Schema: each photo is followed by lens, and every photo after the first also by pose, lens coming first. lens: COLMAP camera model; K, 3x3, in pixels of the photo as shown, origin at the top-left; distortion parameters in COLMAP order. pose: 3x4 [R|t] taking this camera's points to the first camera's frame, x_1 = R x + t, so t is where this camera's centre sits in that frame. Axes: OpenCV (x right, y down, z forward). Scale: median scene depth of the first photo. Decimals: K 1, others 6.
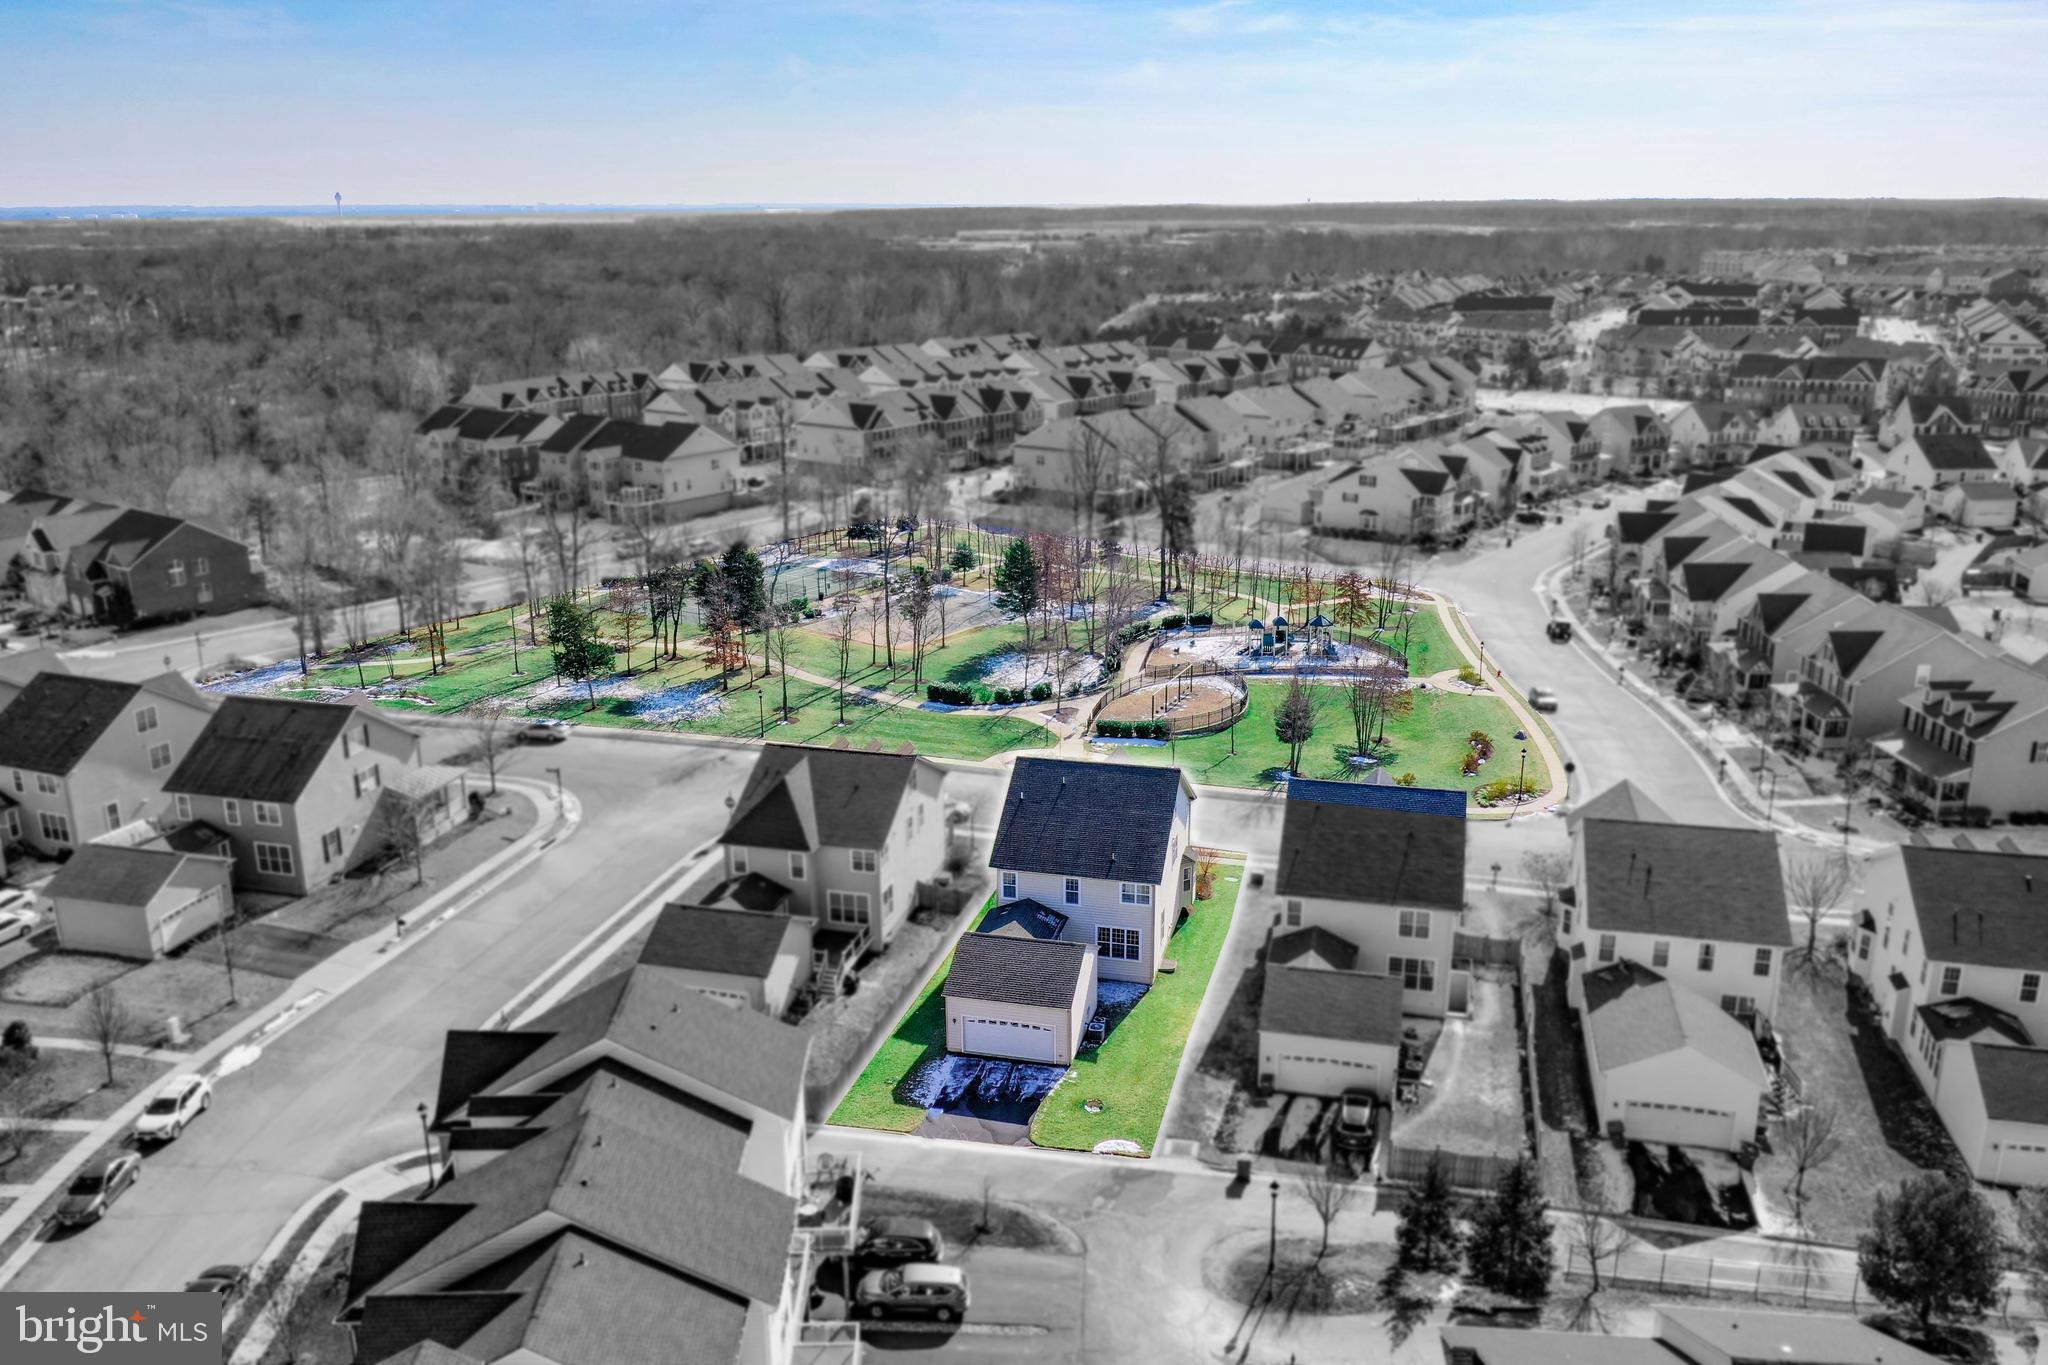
lens RADIAL K [[1633.8, 0, 1024.0], [0, 1633.8, 682.5], [0, 0, 1]] dist [-0.013875, 0.003476]
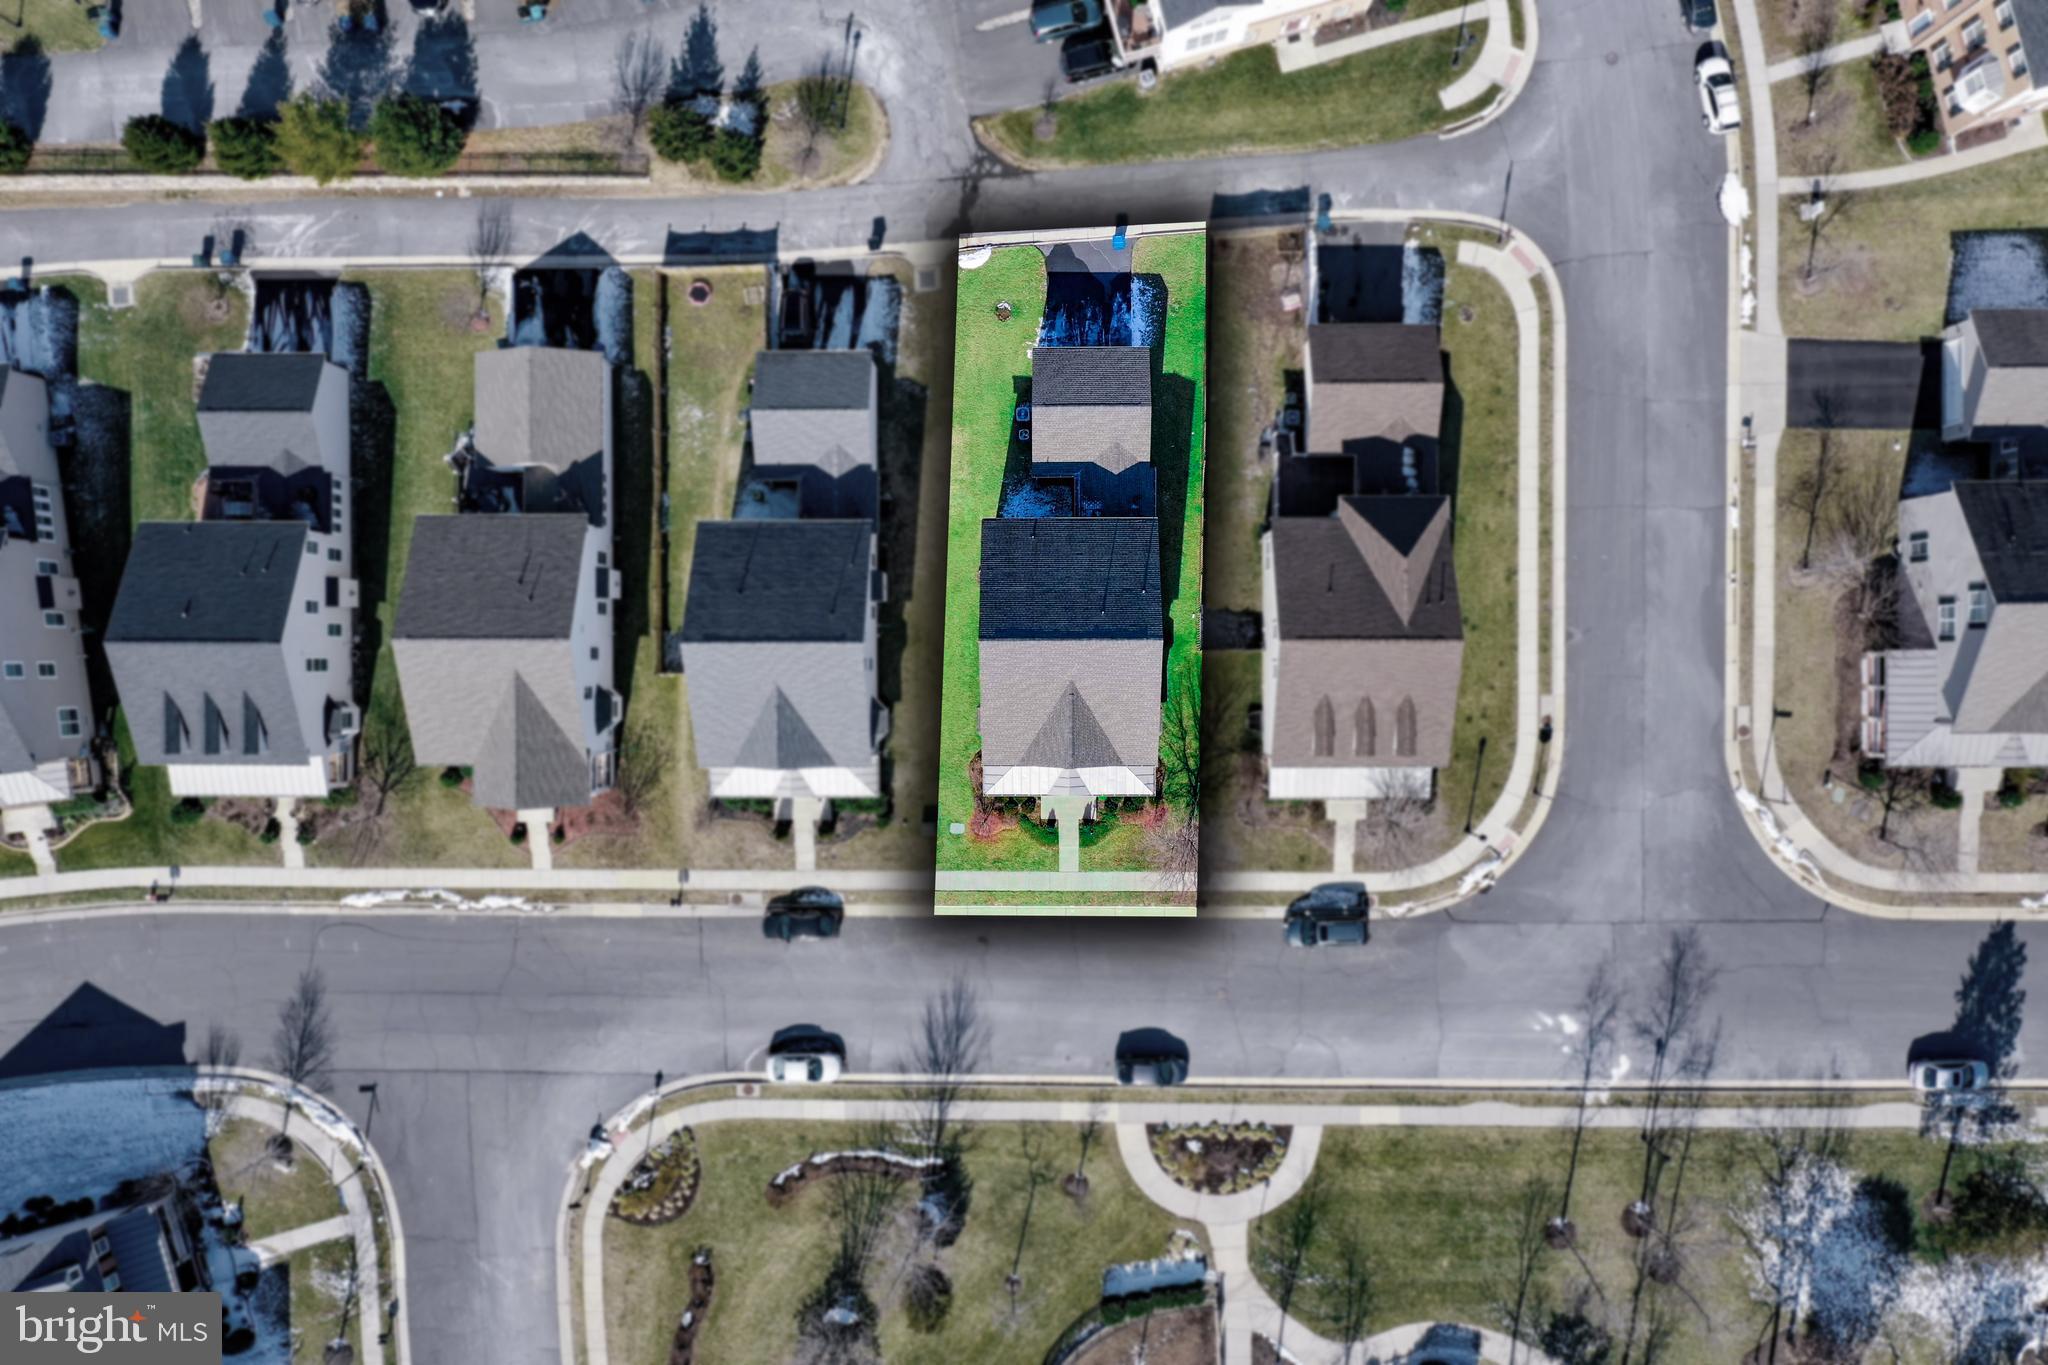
lens RADIAL K [[1633.8, 0, 1024.0], [0, 1633.8, 682.5], [0, 0, 1]] dist [-0.013875, 0.003476]
pose [[-0.969721, 0.242043, 0.032489, 0.054931], [-0.036387, -0.274751, 0.960827, -1.009119], [0.241488, 0.930552, 0.275239, 0.929974]]
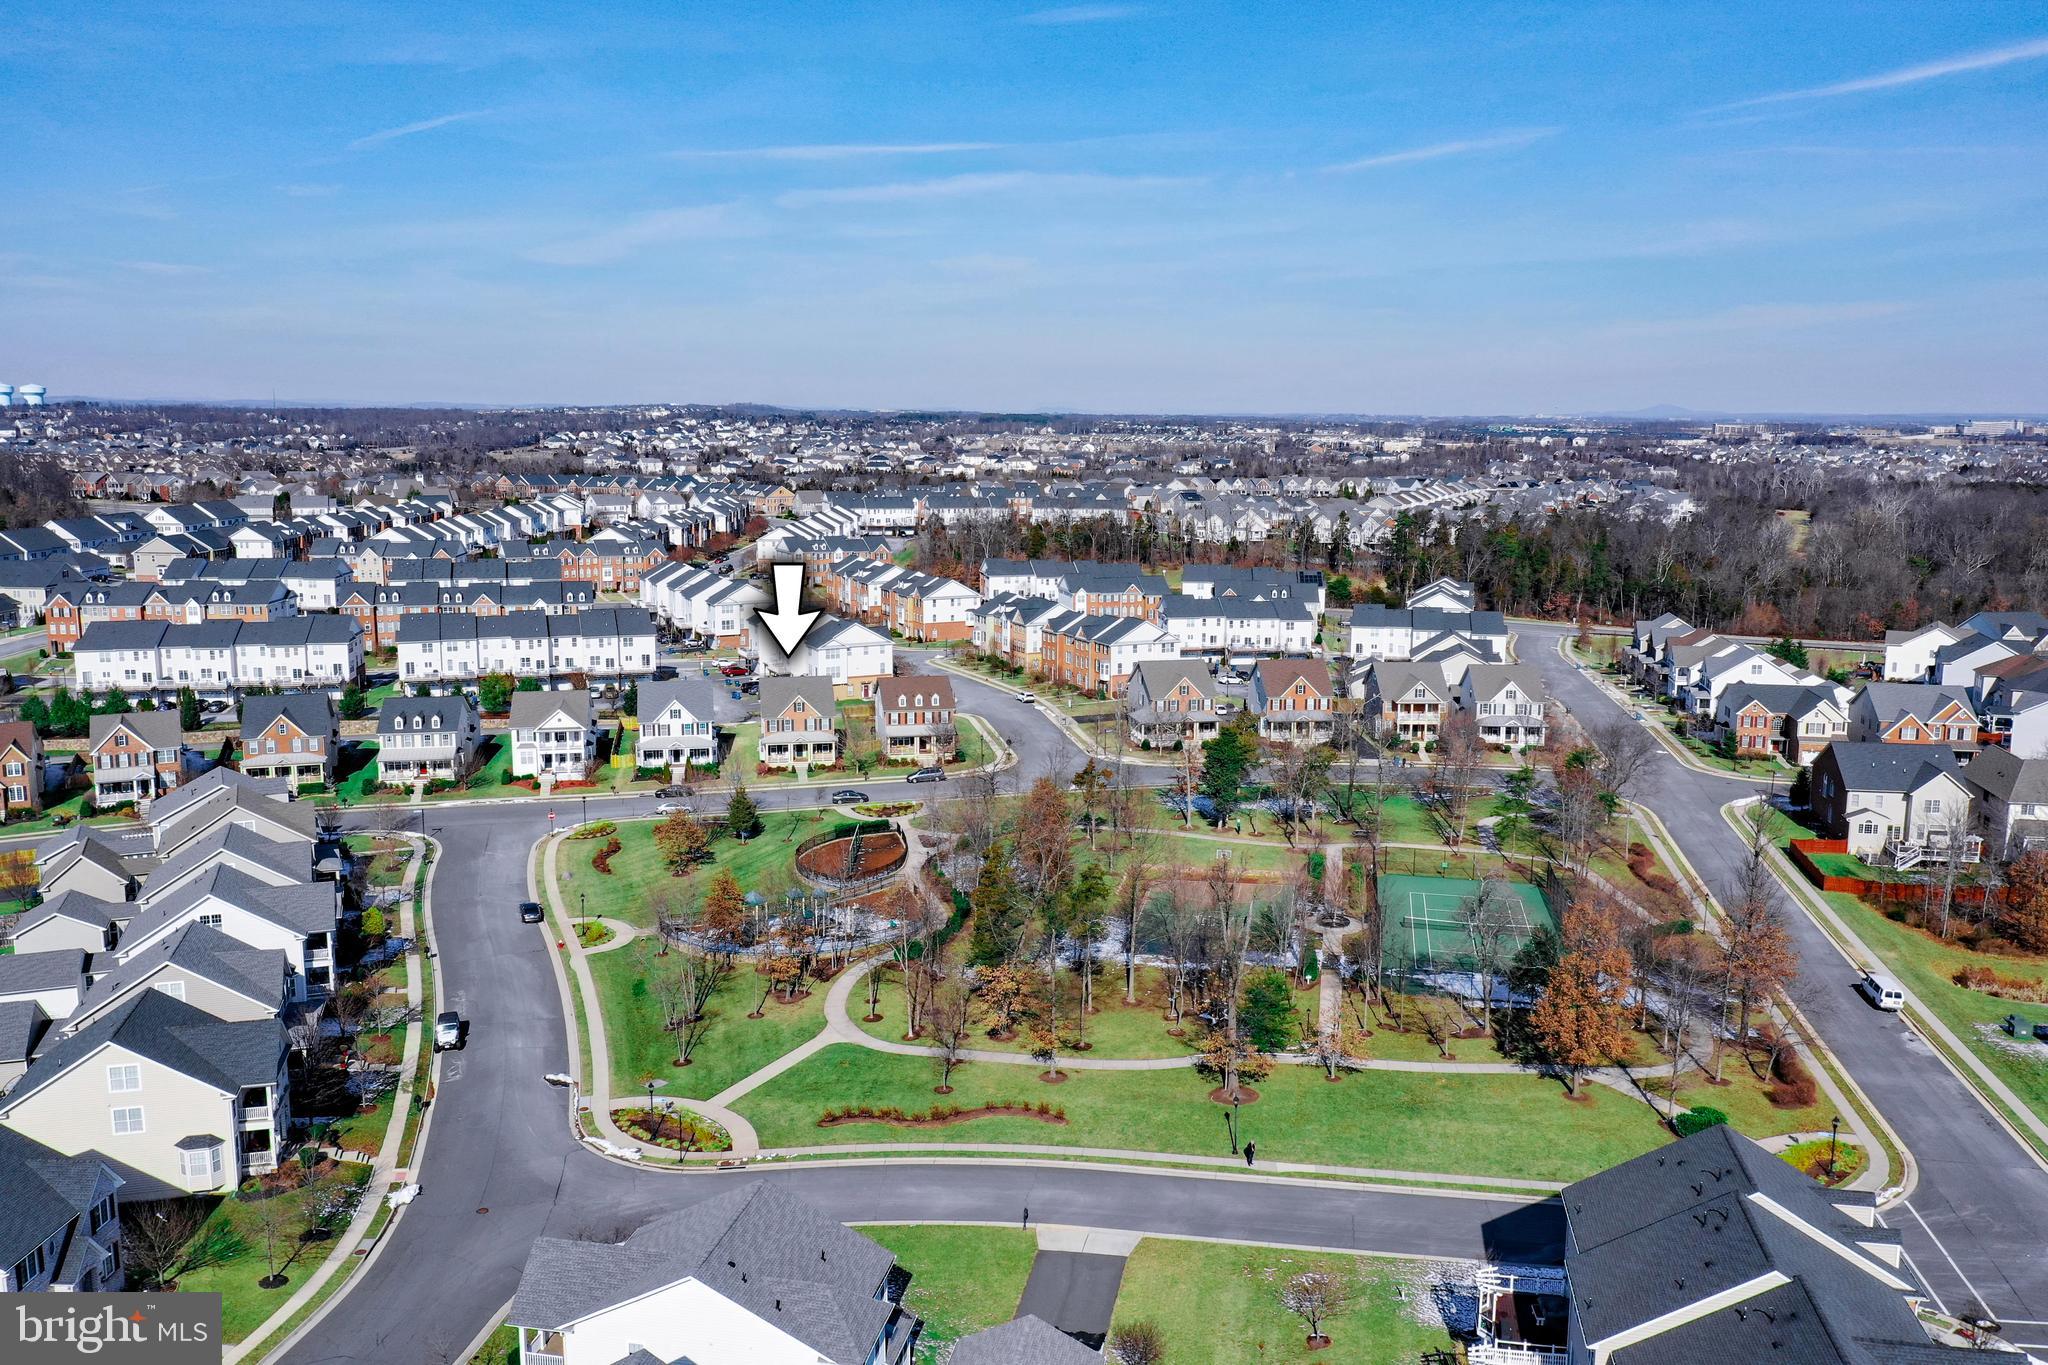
lens RADIAL K [[1633.8, 0, 1024.0], [0, 1633.8, 682.5], [0, 0, 1]] dist [-0.013875, 0.003476]
pose [[-0.904106, 0.077129, -0.420289, 0.885589], [-0.109439, 0.908974, 0.402230, -1.107045], [0.413055, 0.409655, -0.813368, 3.687136]]
